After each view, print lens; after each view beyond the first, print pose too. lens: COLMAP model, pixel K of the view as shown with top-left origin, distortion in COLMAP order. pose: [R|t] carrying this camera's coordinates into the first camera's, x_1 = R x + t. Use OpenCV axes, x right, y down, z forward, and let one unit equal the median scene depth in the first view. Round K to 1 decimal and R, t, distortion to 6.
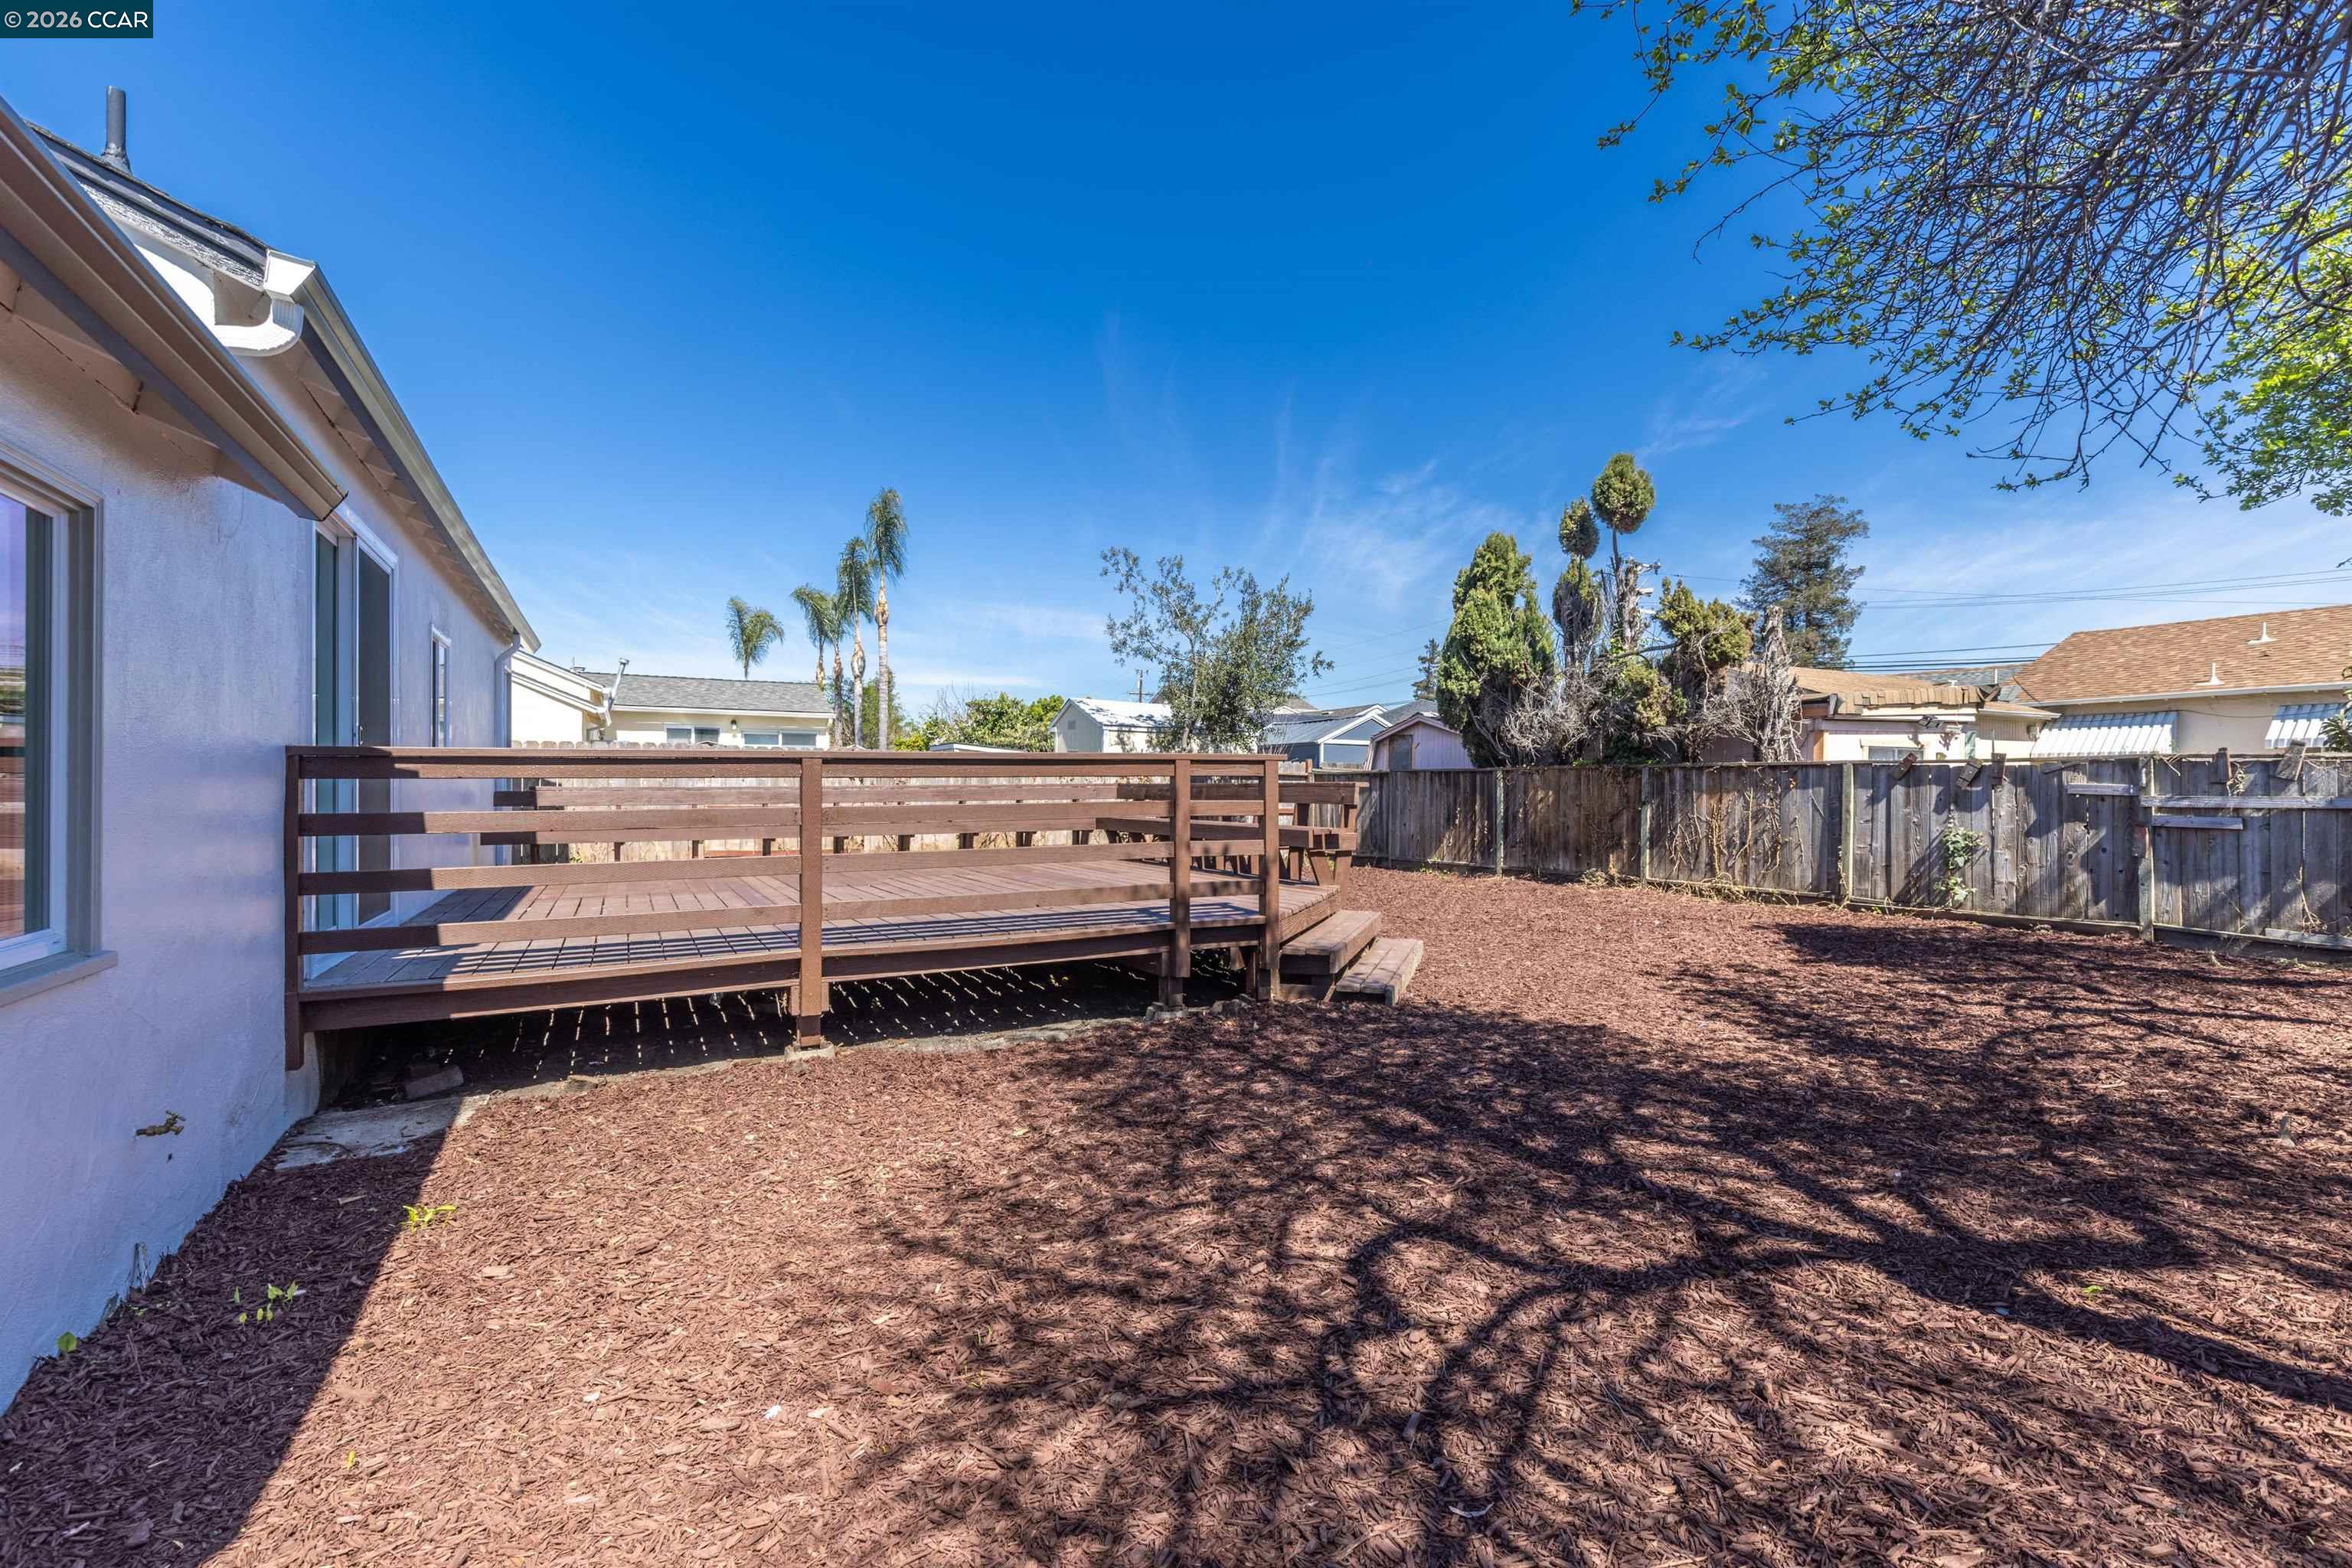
lens RADIAL K [[1053.3, 0, 1179.1], [0, 1053.3, 787.9], [0, 0, 1]] dist [0.008586, -0.002387]
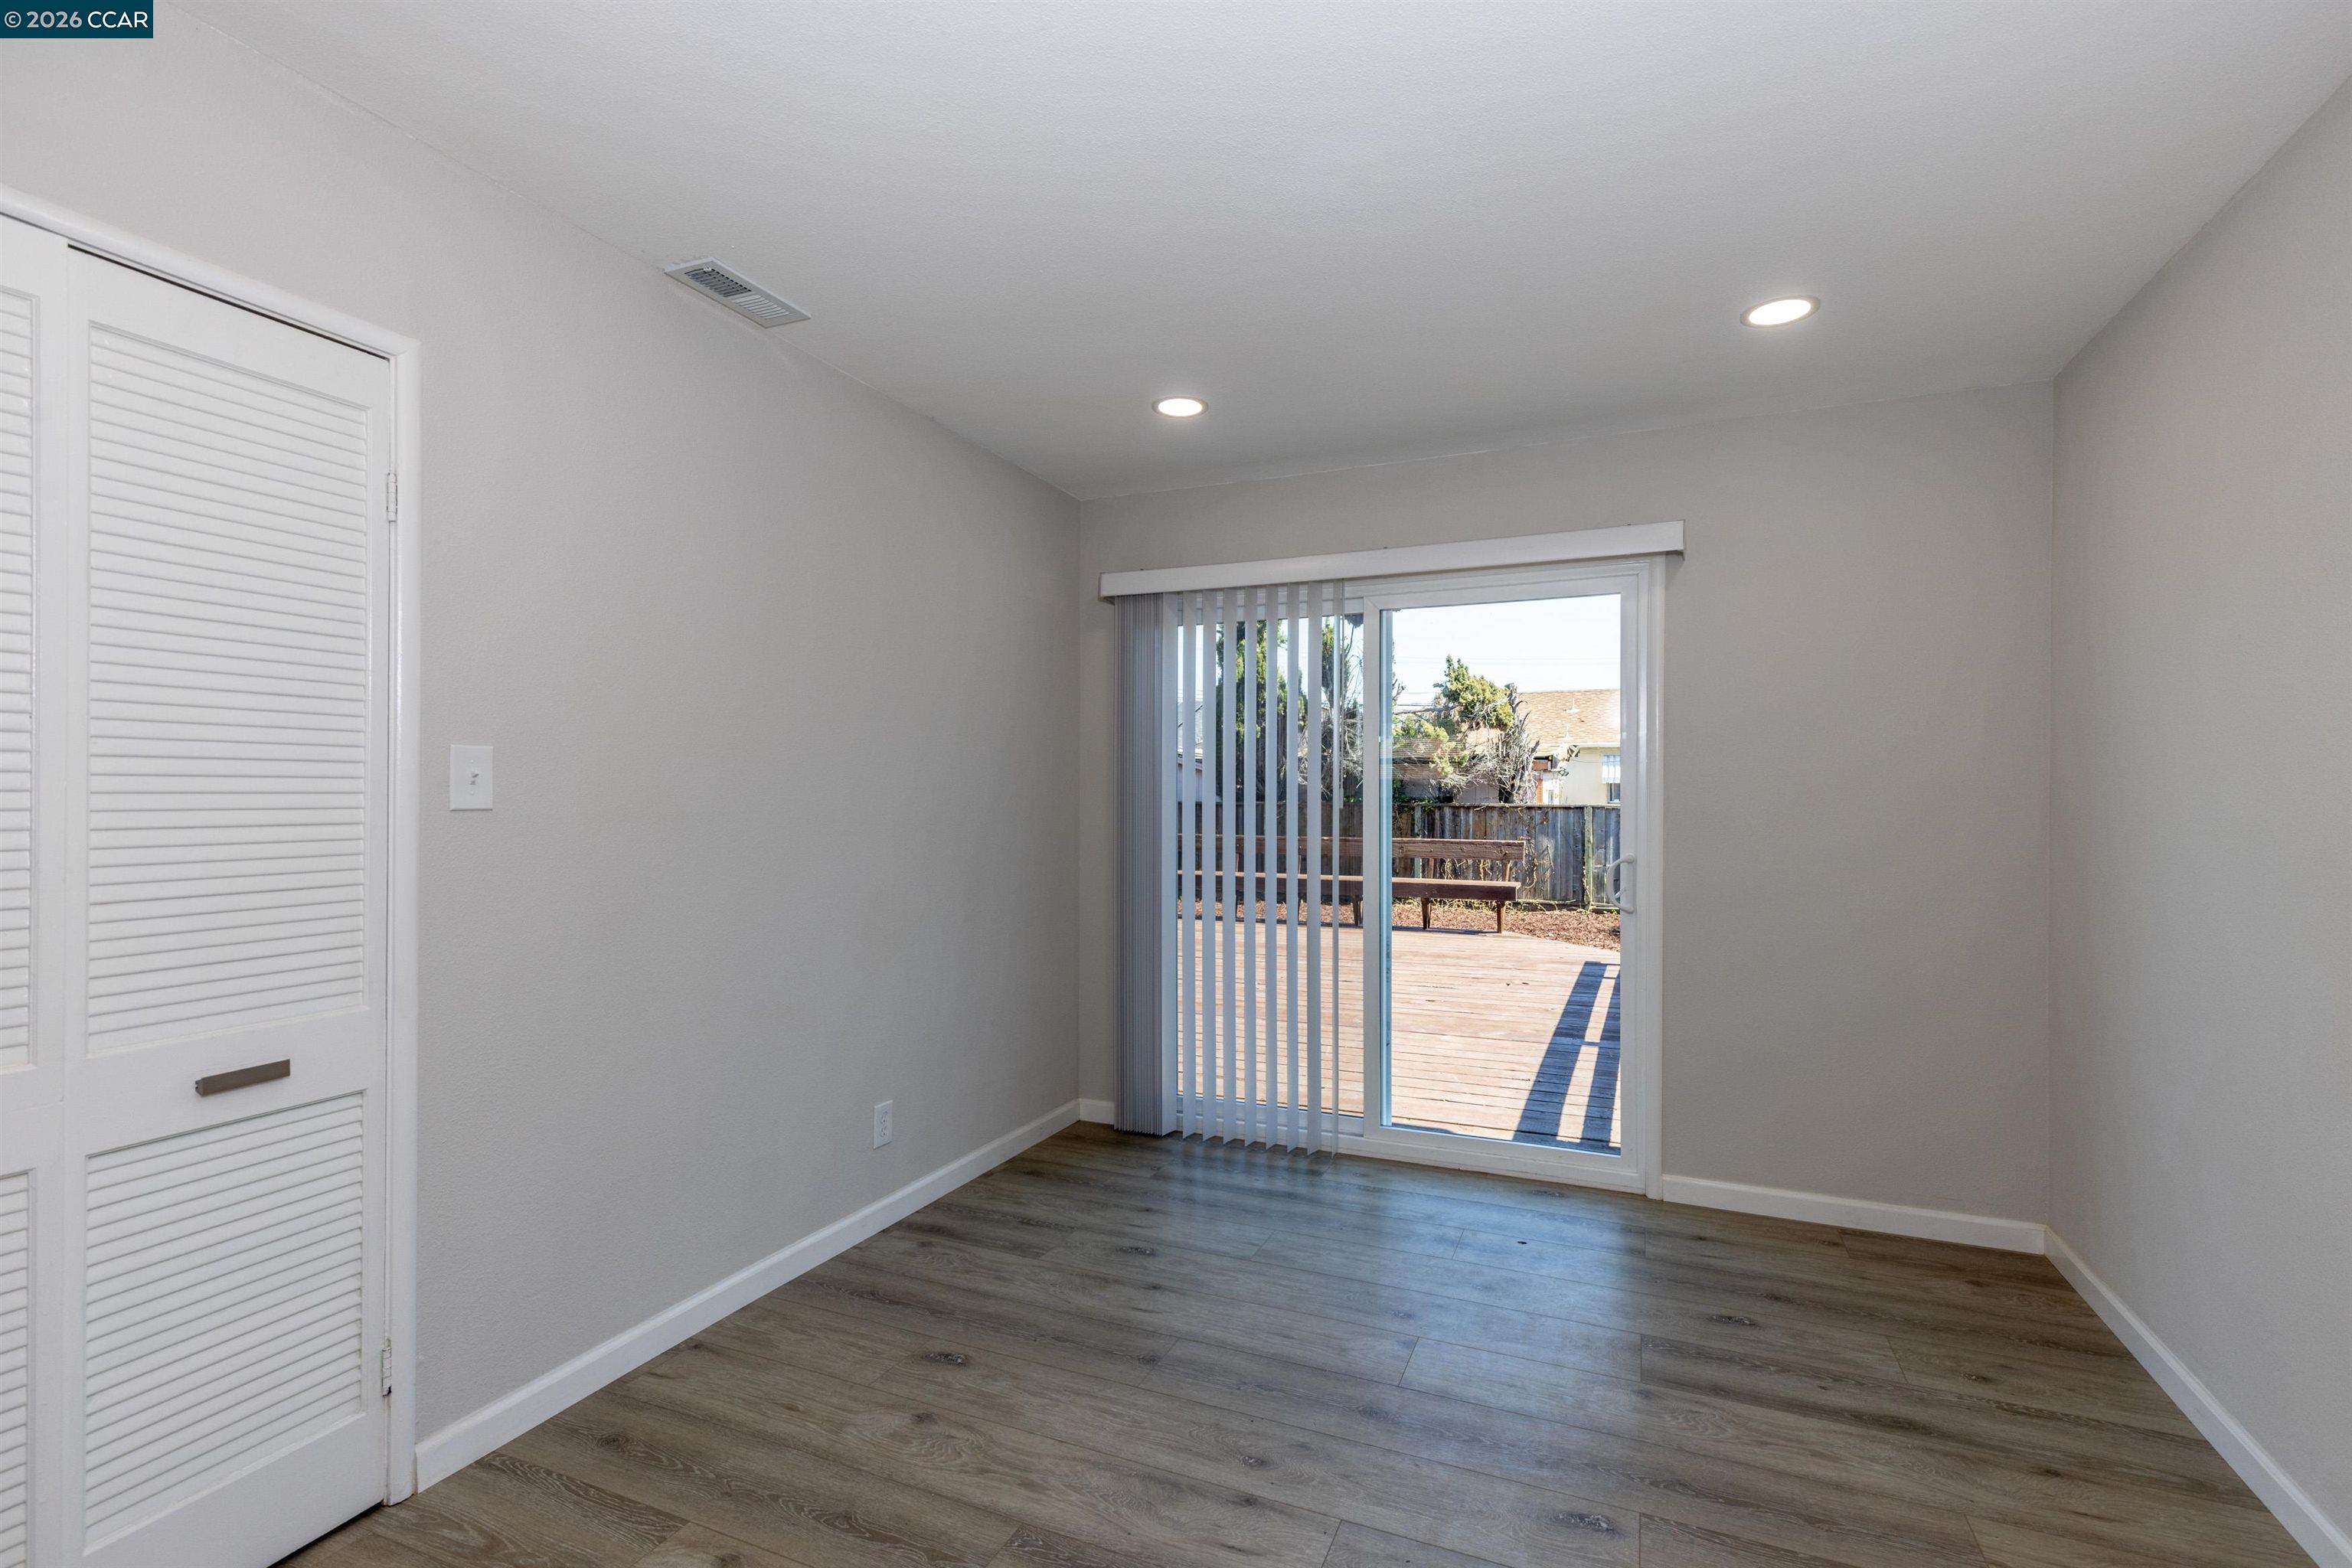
lens RADIAL K [[1053.3, 0, 1198.2], [0, 1053.3, 772.9], [0, 0, 1]] dist [0.008586, -0.002387]
pose [[0.772789, 0.006672, 0.634628, -0.505586], [0.000747, 0.999934, -0.011423, -0.041276], [-0.634662, 0.009302, 0.772734, 0.201459]]
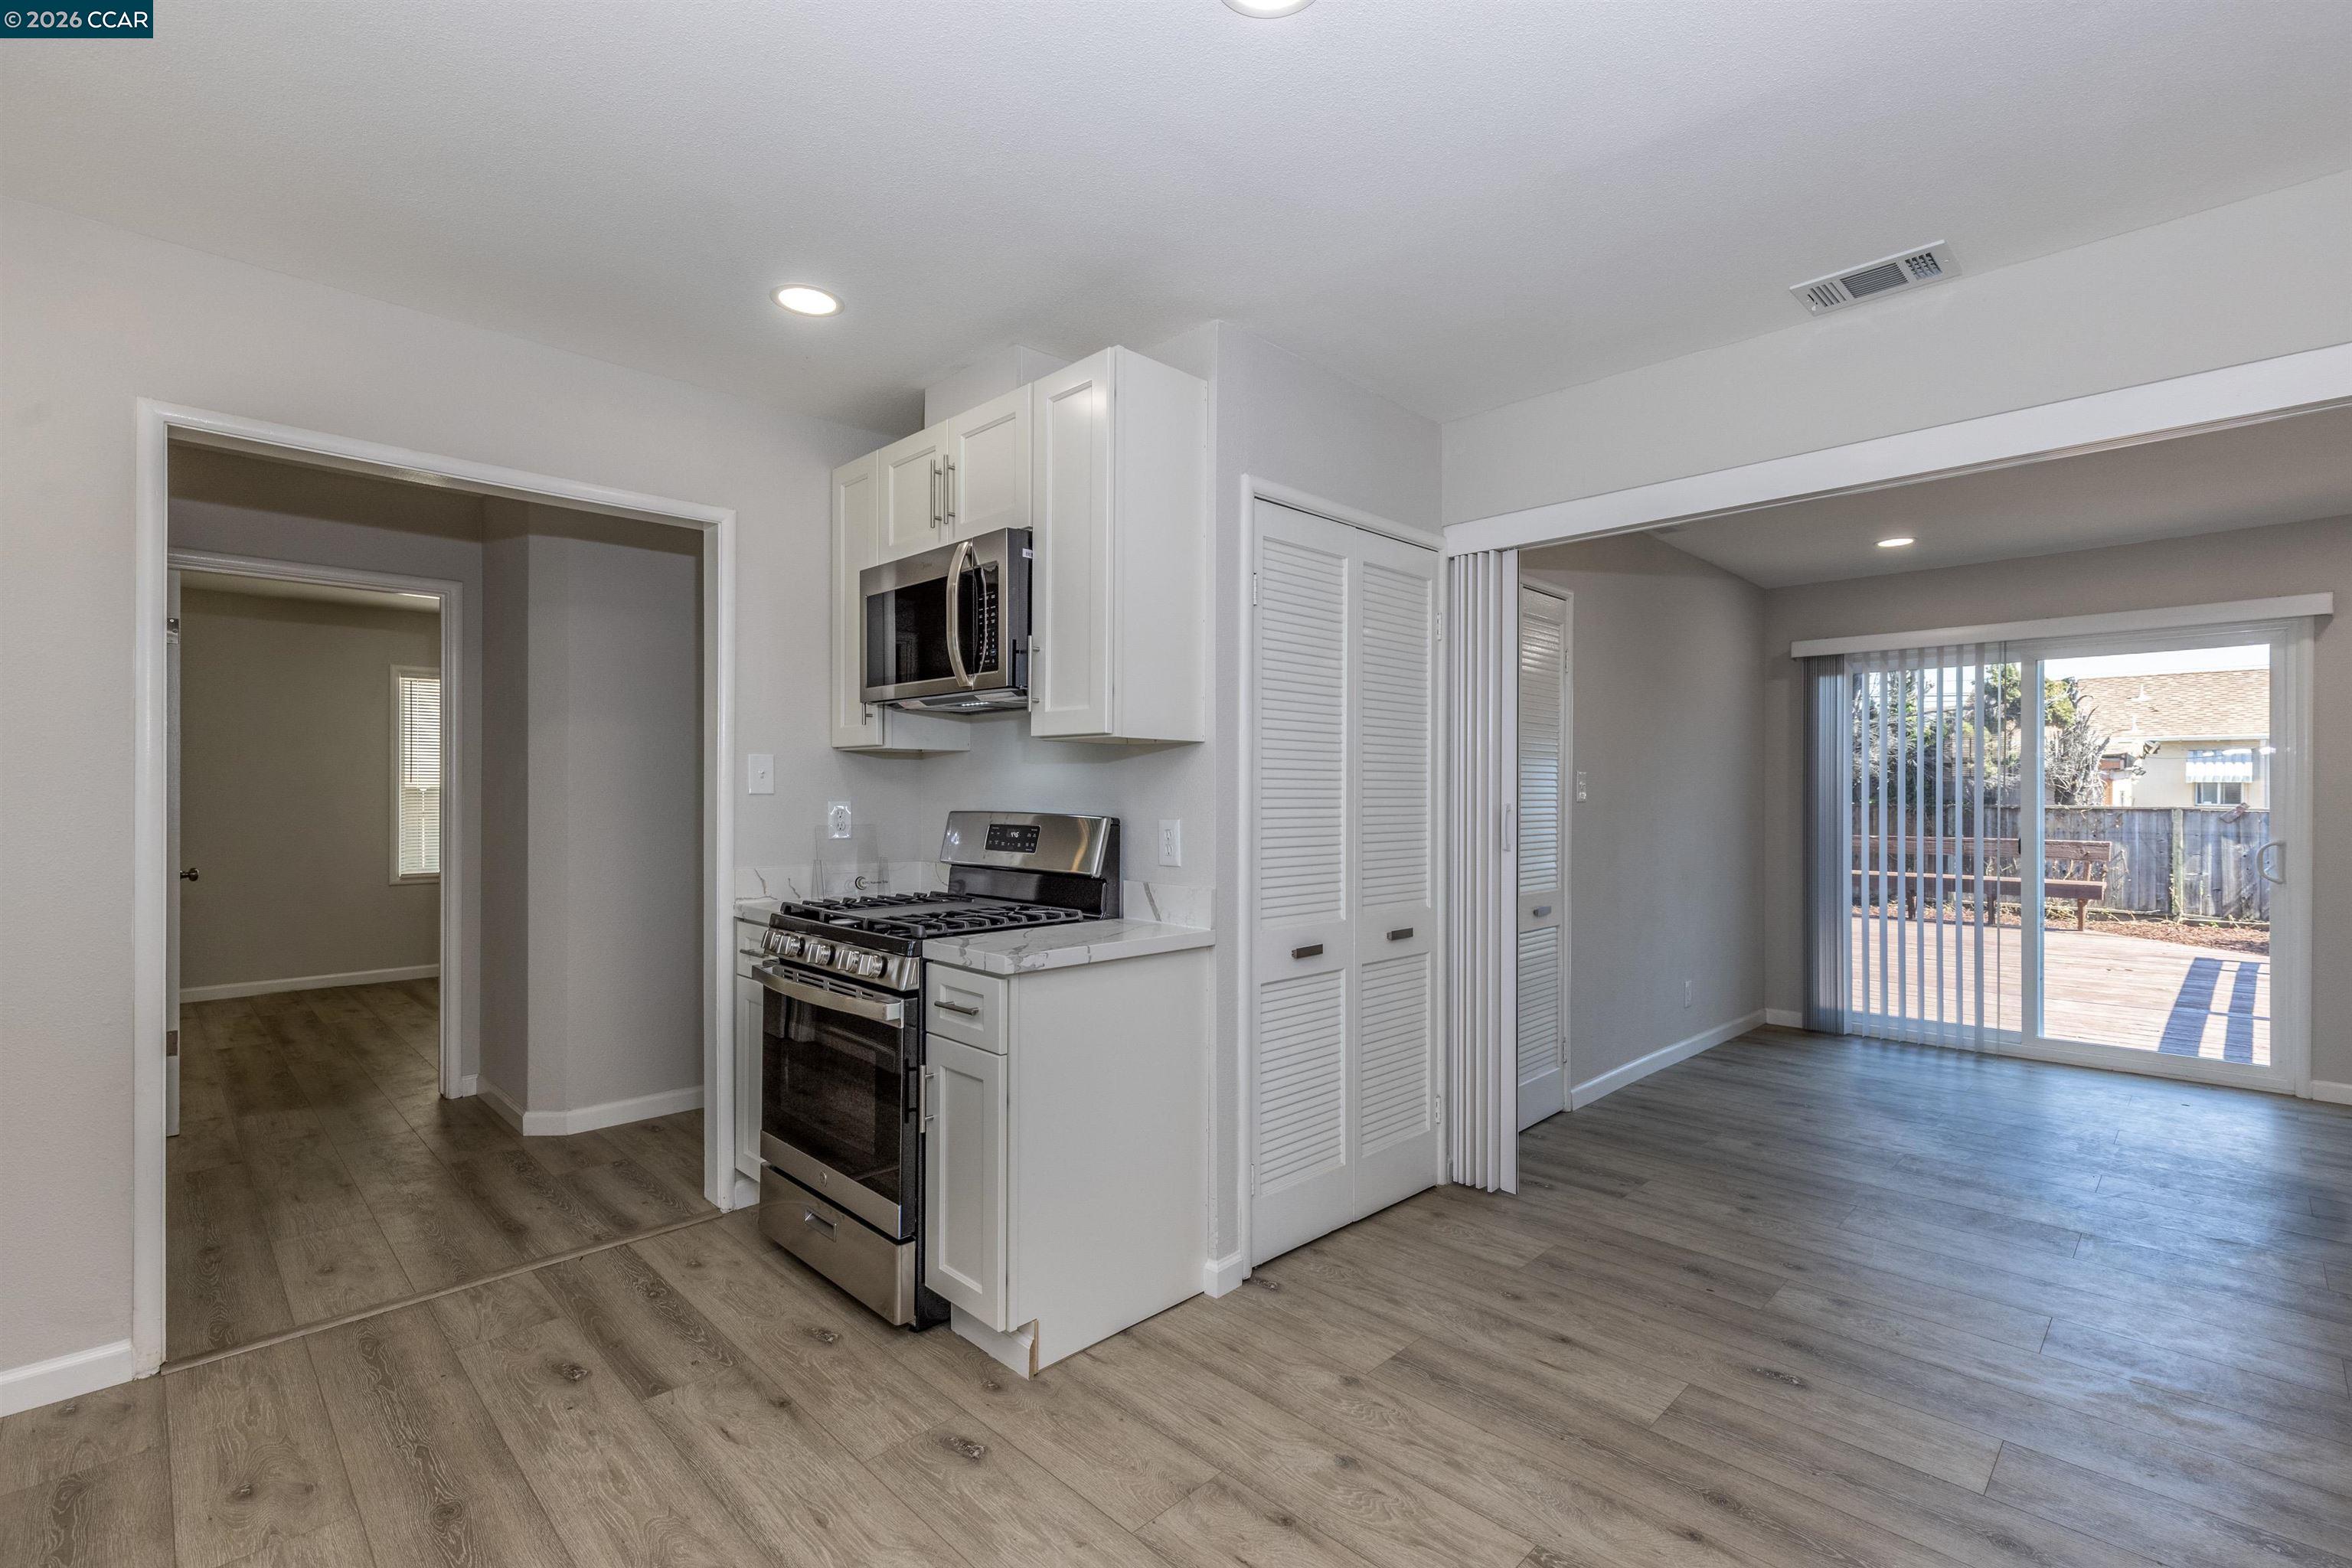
lens RADIAL K [[1053.3, 0, 1186.4], [0, 1053.3, 797.6], [0, 0, 1]] dist [0.008586, -0.002387]
pose [[0.953763, -0.006788, 0.300483, -0.696556], [0.003849, 0.999939, 0.010370, -0.043437], [-0.300535, -0.008734, 0.953731, 0.115025]]
